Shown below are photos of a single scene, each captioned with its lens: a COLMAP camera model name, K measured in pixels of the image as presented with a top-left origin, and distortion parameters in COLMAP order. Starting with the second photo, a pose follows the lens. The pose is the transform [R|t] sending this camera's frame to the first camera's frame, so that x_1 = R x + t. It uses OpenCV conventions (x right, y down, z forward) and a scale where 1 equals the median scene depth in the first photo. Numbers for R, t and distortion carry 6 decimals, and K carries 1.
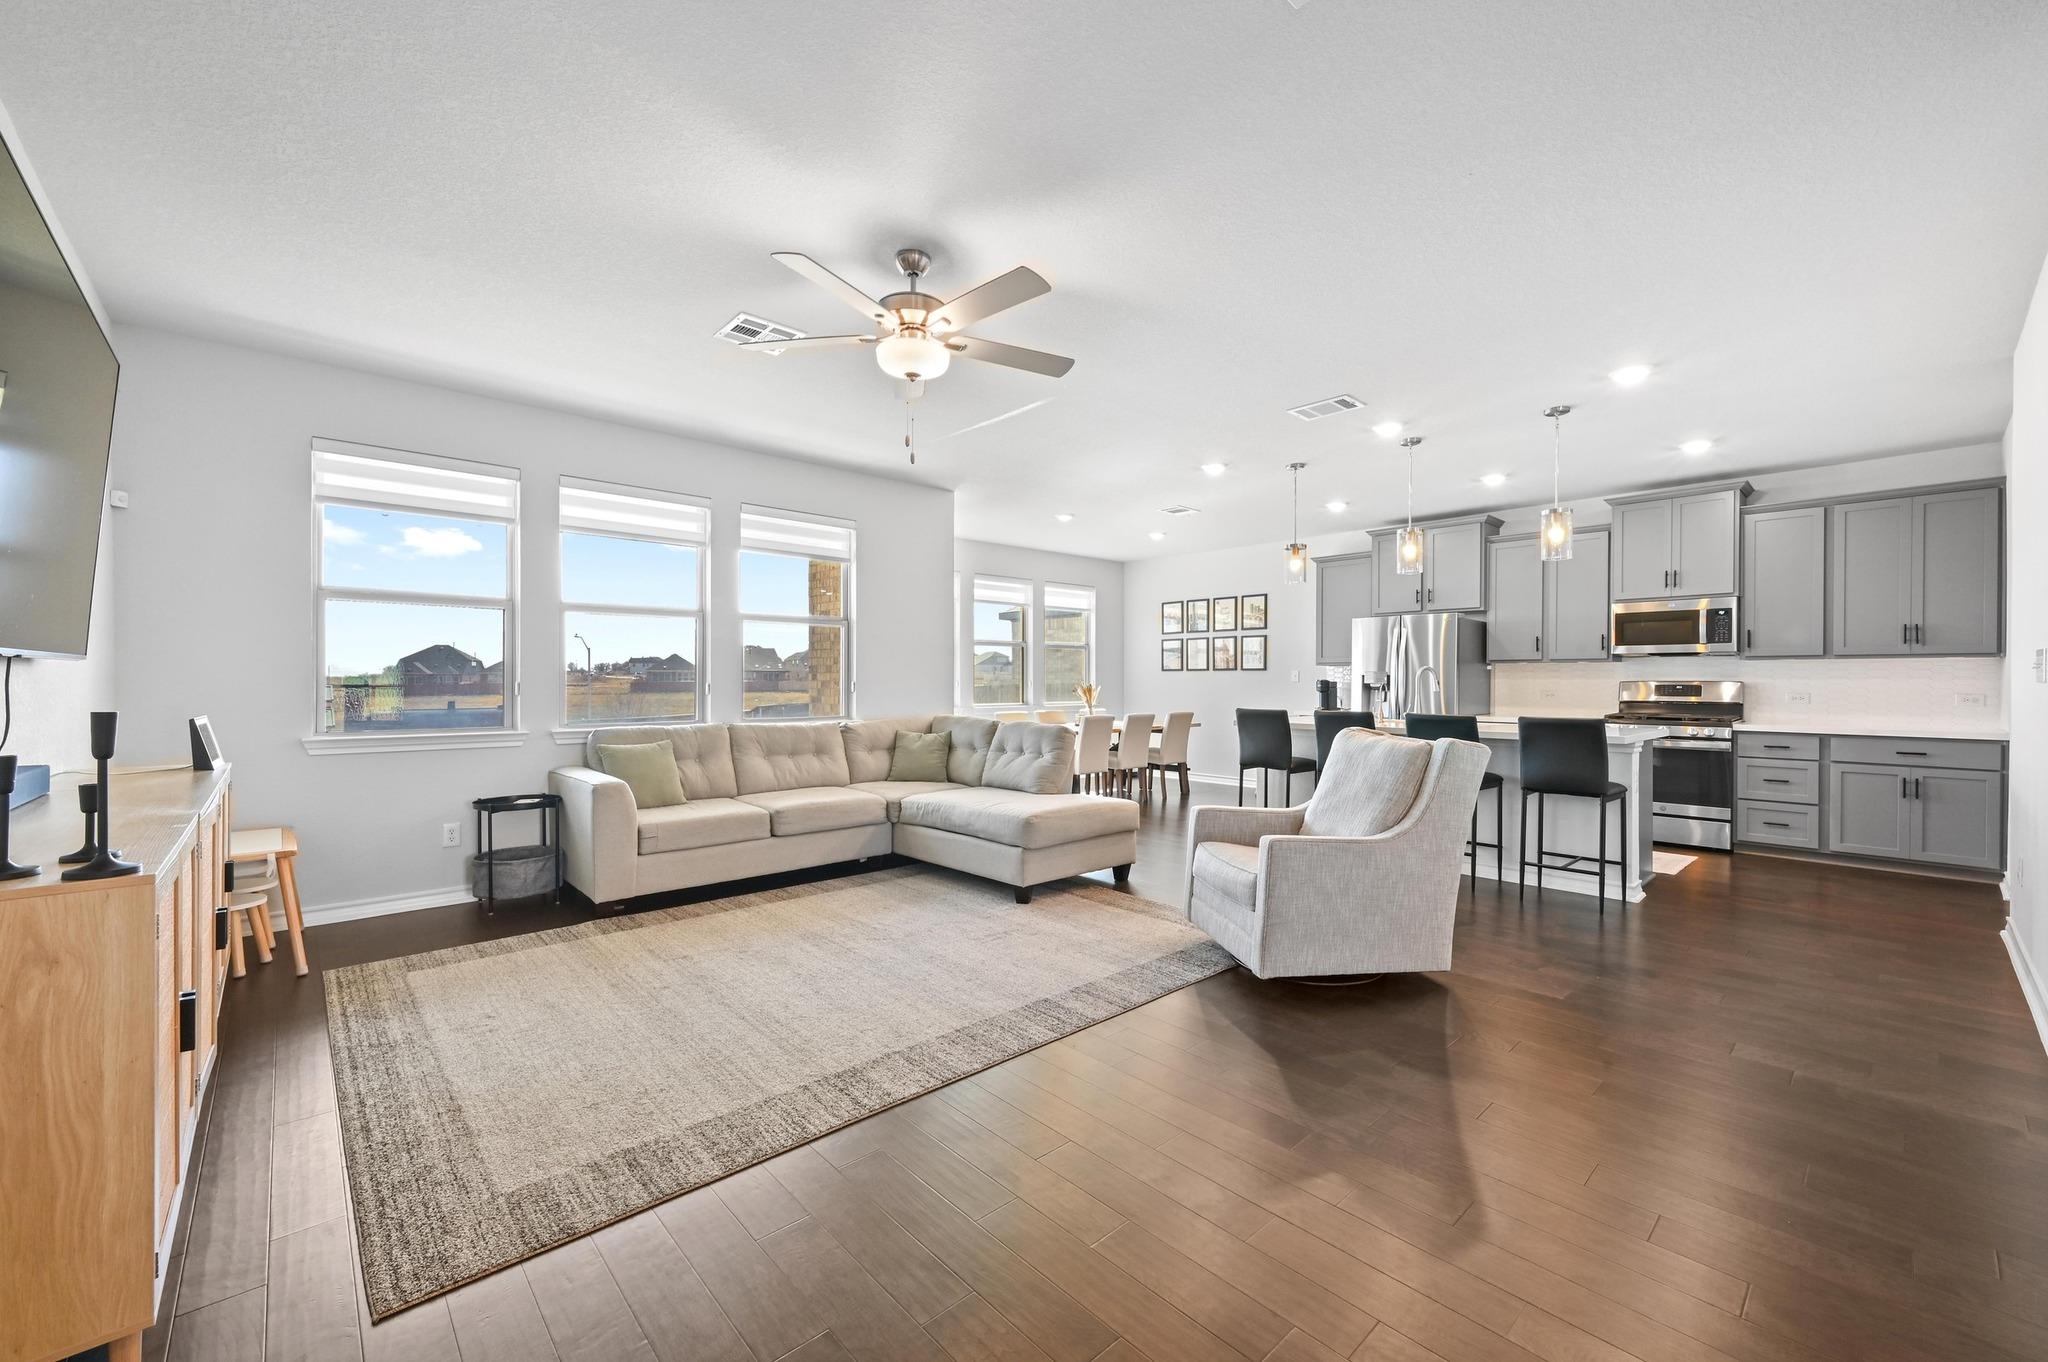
lens RADIAL K [[812.9, 0, 1025.9], [0, 812.9, 684.9], [0, 0, 1]] dist [-0.003878, 0.001539]
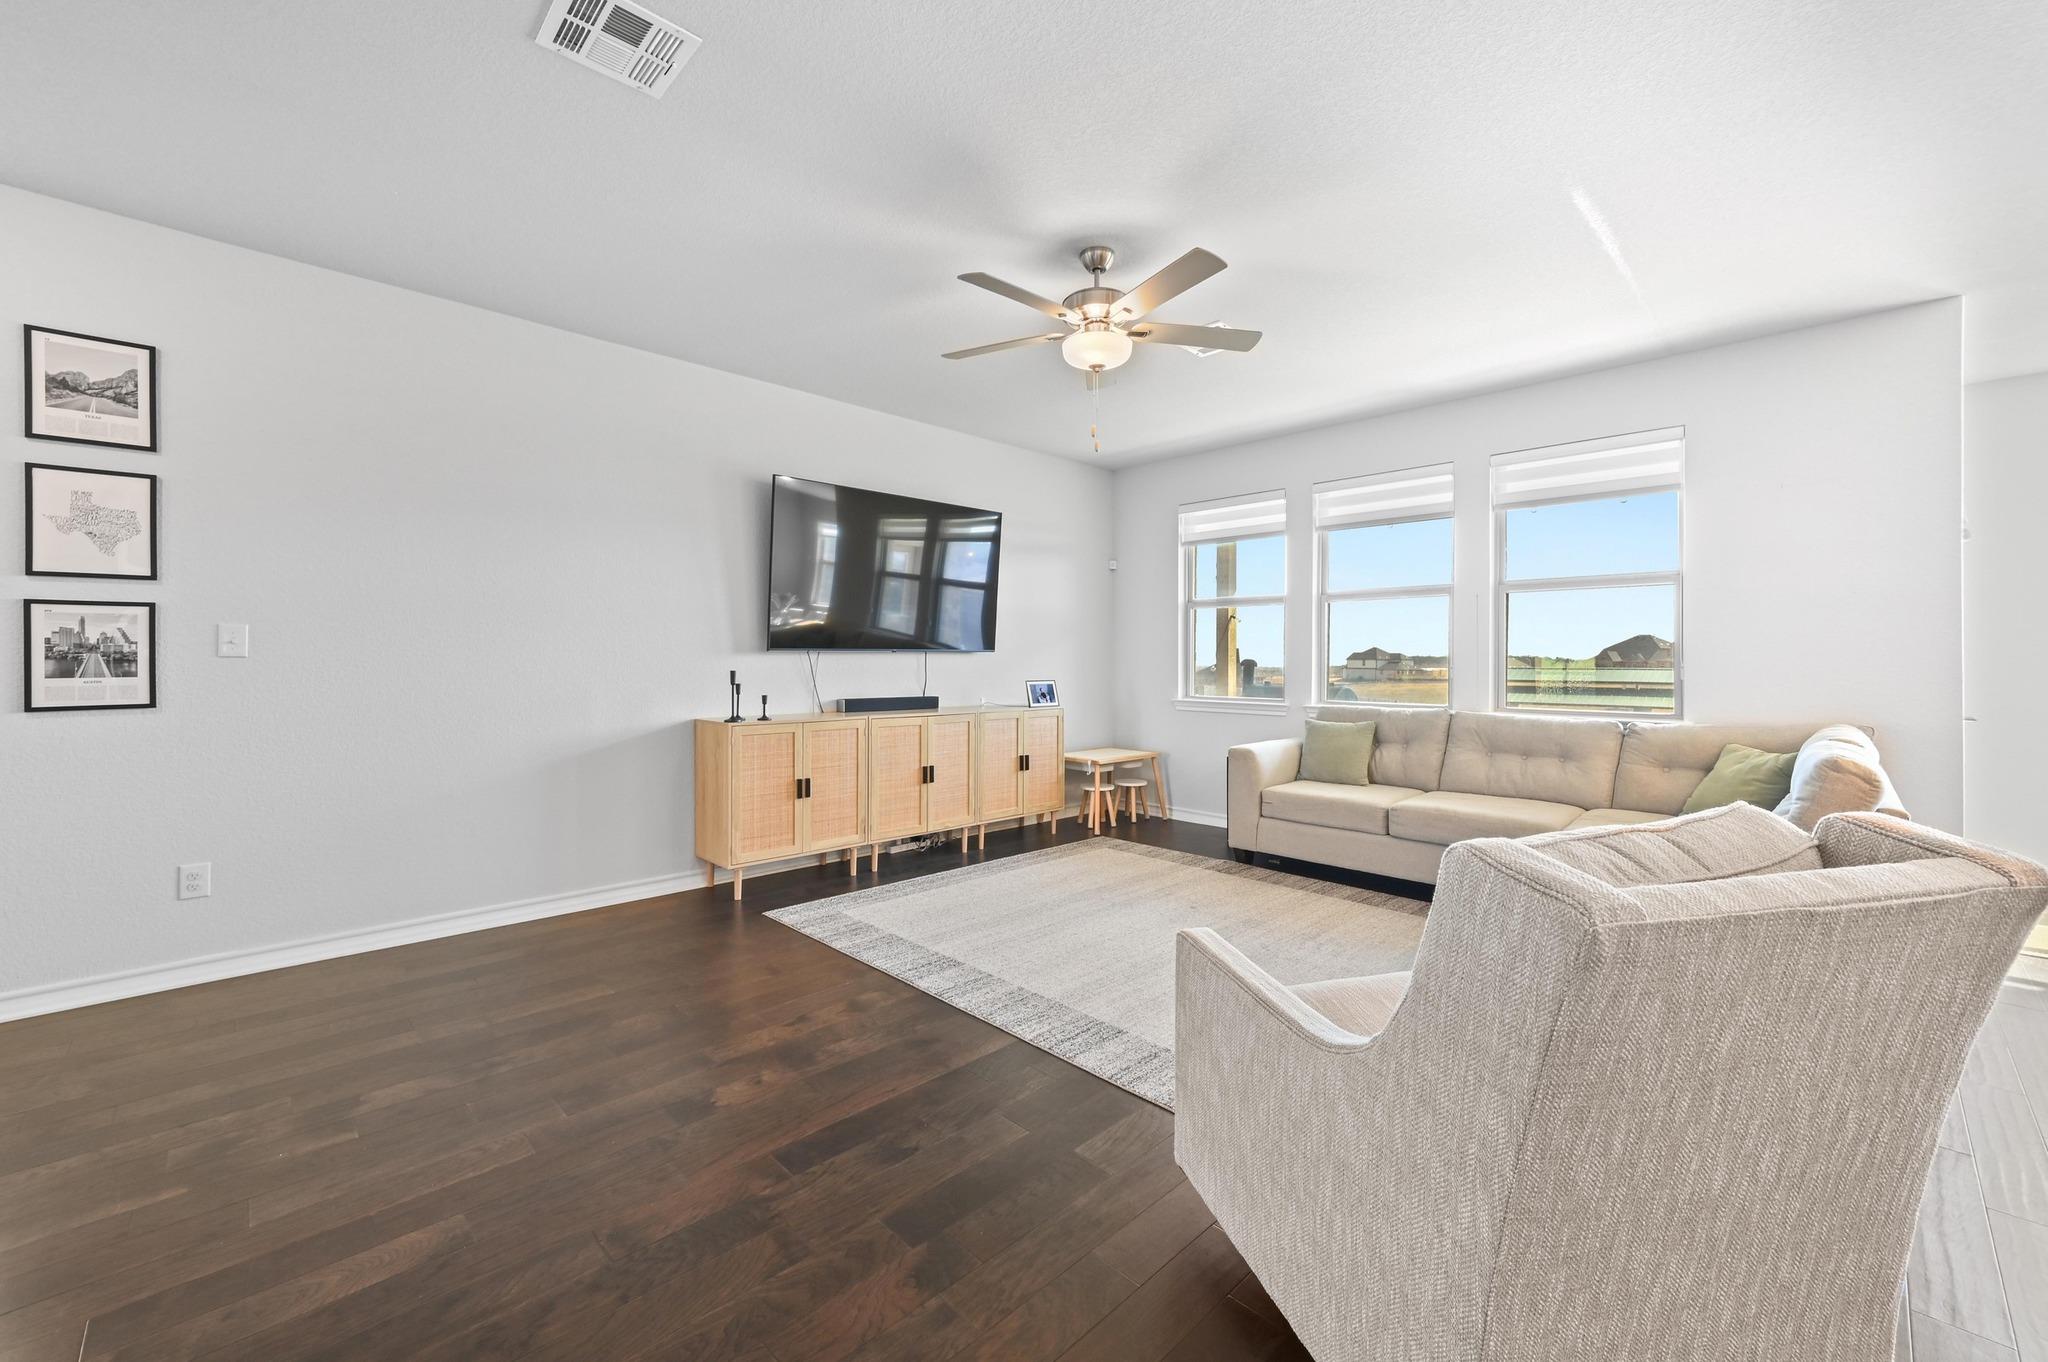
lens RADIAL K [[812.9, 0, 1027.1], [0, 812.9, 655.8], [0, 0, 1]] dist [-0.003878, 0.001539]
pose [[0.030360, -0.008711, -0.999501, 0.455052], [-0.007818, 0.999929, -0.008952, -0.000328], [0.999508, 0.008086, 0.030290, 0.450700]]
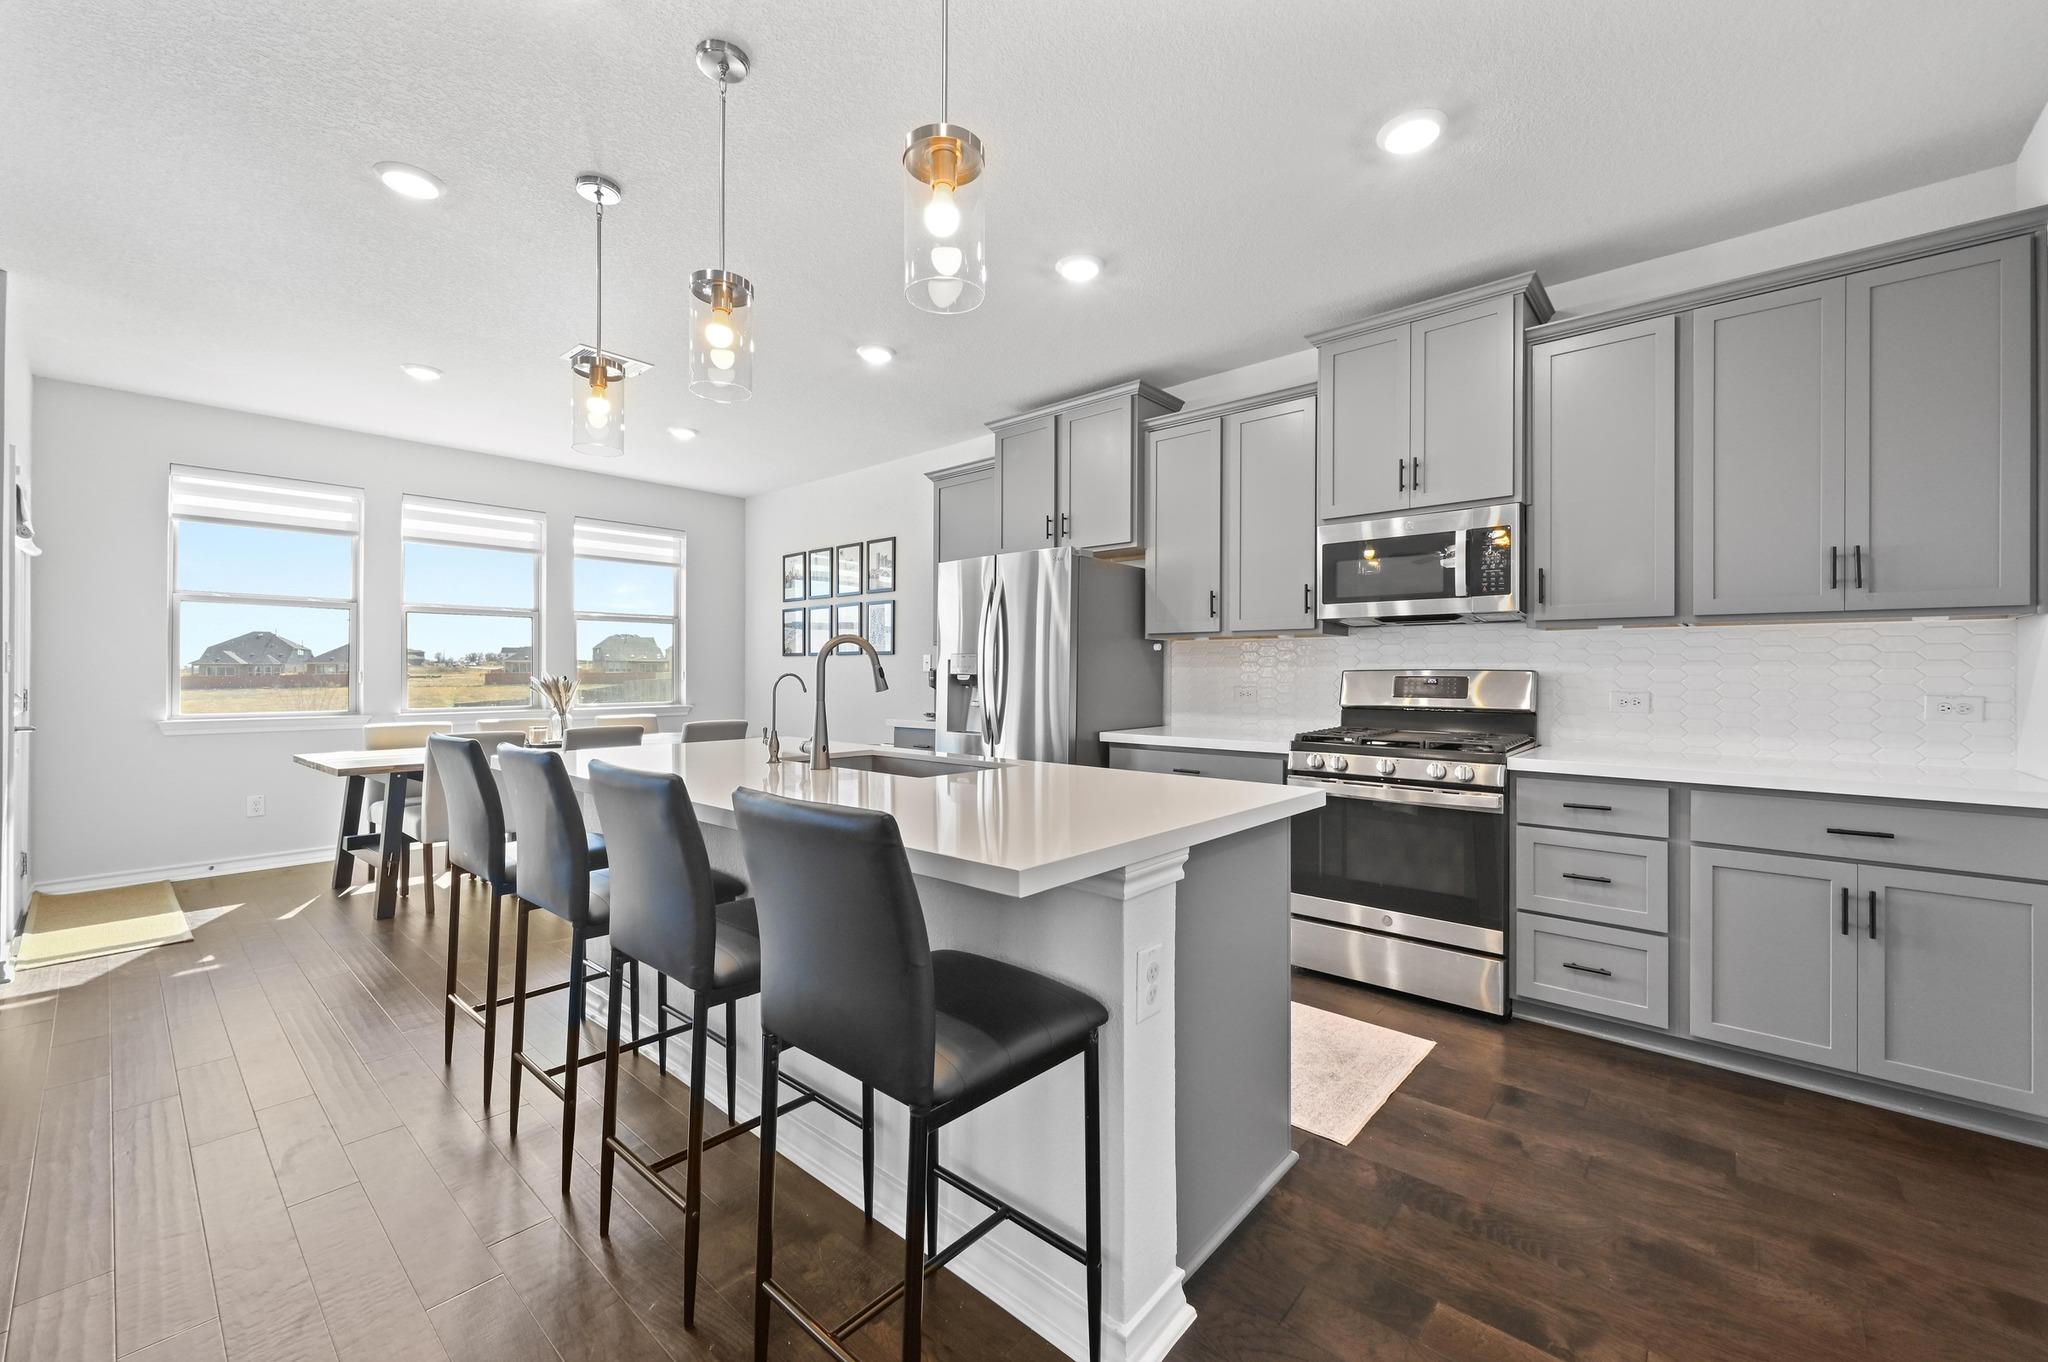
lens RADIAL K [[812.9, 0, 1029.5], [0, 812.9, 671.1], [0, 0, 1]] dist [-0.003878, 0.001539]
pose [[0.993320, 0.000950, 0.115388, 0.510046], [-0.000191, 0.999978, -0.006594, -0.000256], [-0.115391, 0.006528, 0.993299, 0.527552]]
